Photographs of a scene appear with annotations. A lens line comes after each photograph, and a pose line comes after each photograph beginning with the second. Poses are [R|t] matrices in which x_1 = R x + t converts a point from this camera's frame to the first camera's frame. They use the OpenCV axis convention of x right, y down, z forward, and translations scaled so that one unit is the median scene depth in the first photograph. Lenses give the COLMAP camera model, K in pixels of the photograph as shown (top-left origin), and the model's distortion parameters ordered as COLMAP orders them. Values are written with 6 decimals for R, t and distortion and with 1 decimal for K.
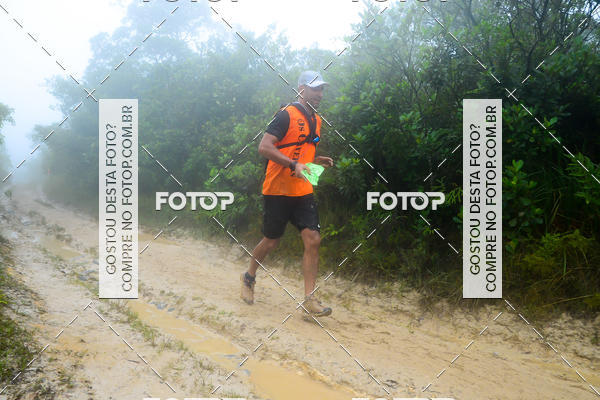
lens RADIAL K [[474.4, 0, 300.0], [0, 474.4, 200.0], [0, 0, 1]] dist [-0.108369, 0.141430]
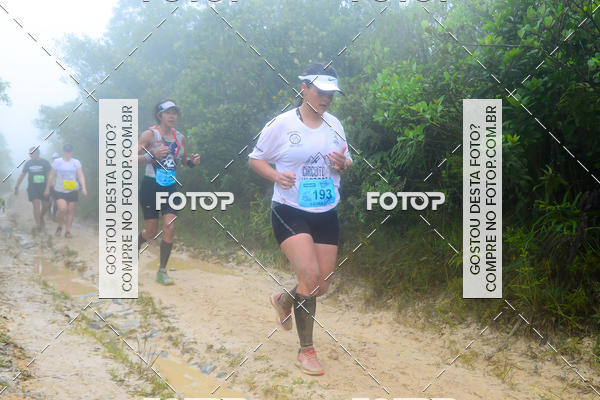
lens RADIAL K [[661.2, 0, 313.6], [0, 661.2, 209.1], [0, 0, 1]] dist [-0.003224, 0.153940]
pose [[0.983734, -0.017111, -0.178816, 0.016824], [0.015787, 0.999836, -0.008824, 0.013070], [0.178938, 0.005858, 0.983843, 0.107773]]
